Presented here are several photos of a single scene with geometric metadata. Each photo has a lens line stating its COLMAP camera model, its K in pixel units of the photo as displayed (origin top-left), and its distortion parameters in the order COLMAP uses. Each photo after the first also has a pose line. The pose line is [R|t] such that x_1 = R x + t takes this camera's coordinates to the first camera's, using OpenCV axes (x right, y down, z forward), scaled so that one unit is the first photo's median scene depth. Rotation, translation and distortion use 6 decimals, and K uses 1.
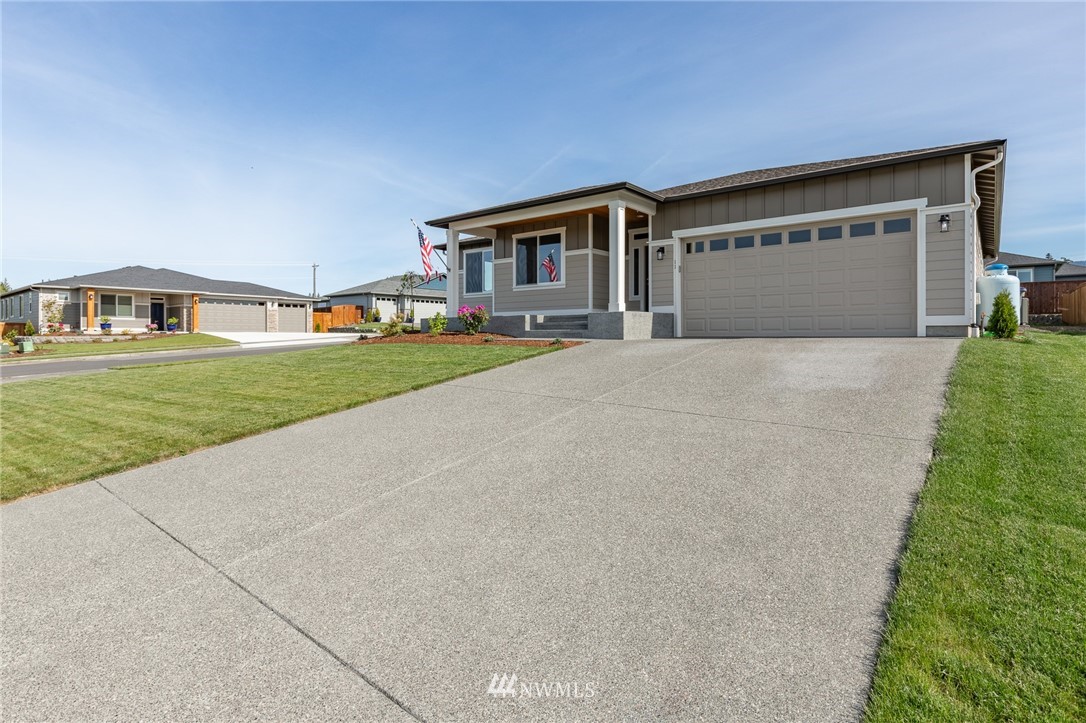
lens RADIAL K [[557.5, 0, 544.8], [0, 557.5, 339.6], [0, 0, 1]] dist [-0.001361, 0.000340]
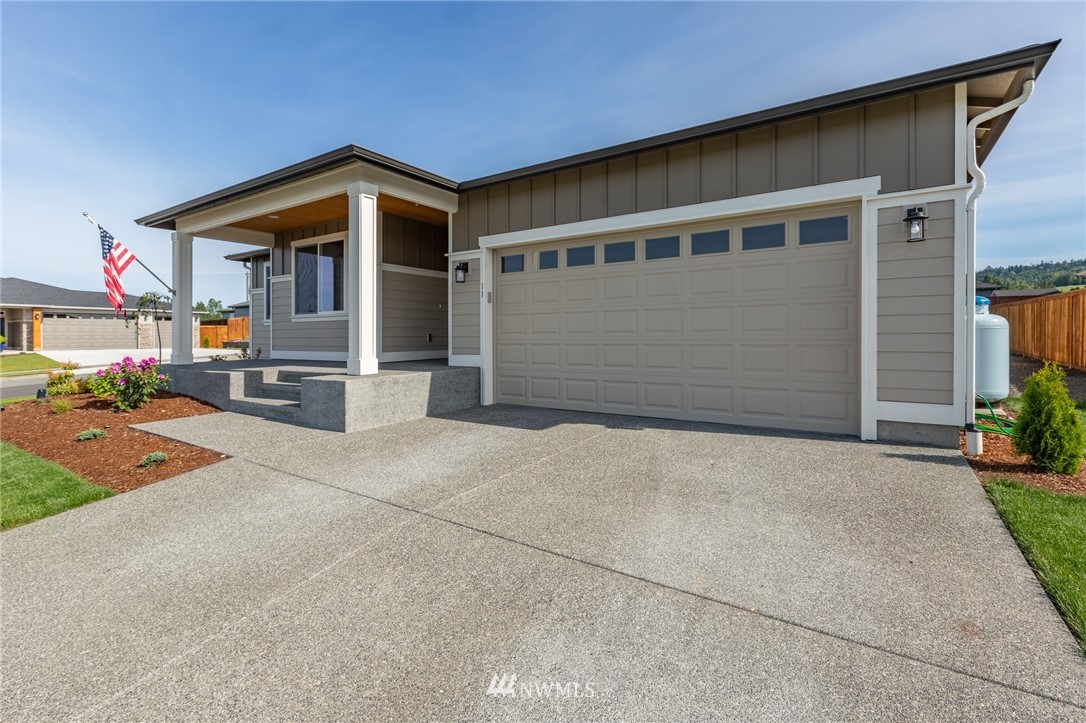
lens RADIAL K [[499.4, 0, 540.5], [0, 499.4, 344.7], [0, 0, 1]] dist [0.000394, 0.000021]
pose [[0.996384, -0.004153, 0.084865, 0.247900], [0.003412, 0.999955, 0.008872, -0.076656], [-0.084898, -0.008550, 0.996353, 0.422463]]
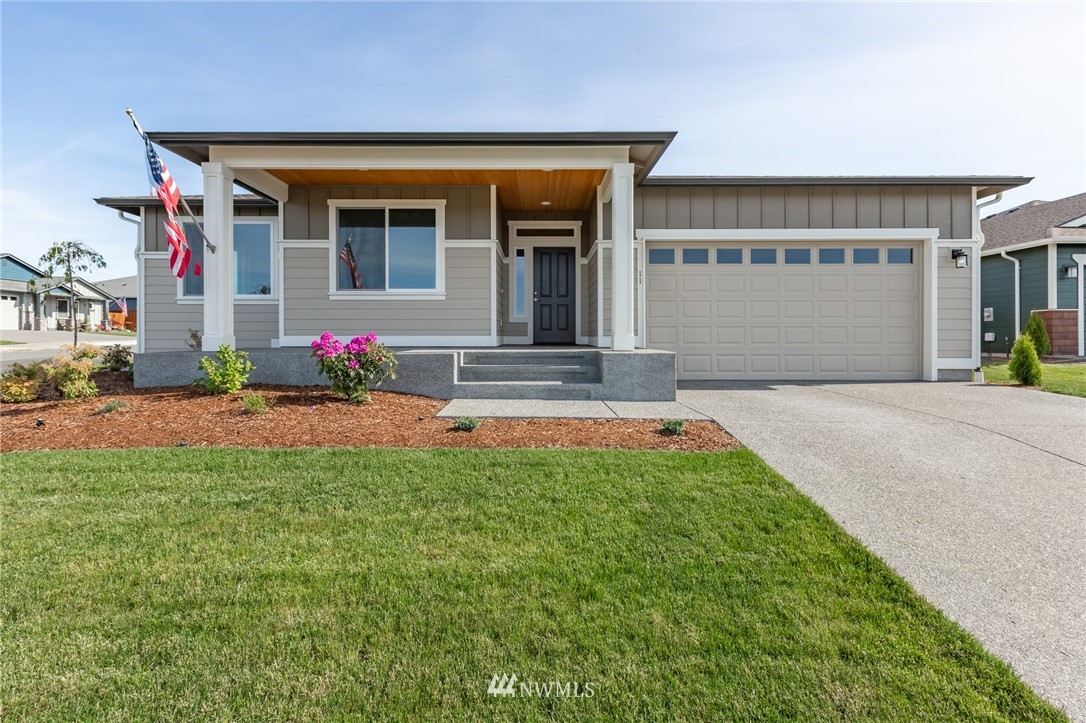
lens RADIAL K [[499.4, 0, 540.5], [0, 499.4, 344.7], [0, 0, 1]] dist [0.000394, 0.000021]
pose [[0.782578, -0.005840, 0.622526, -0.251236], [0.002291, 0.999976, 0.006502, -0.054141], [-0.622549, -0.003662, 0.782572, 0.579531]]
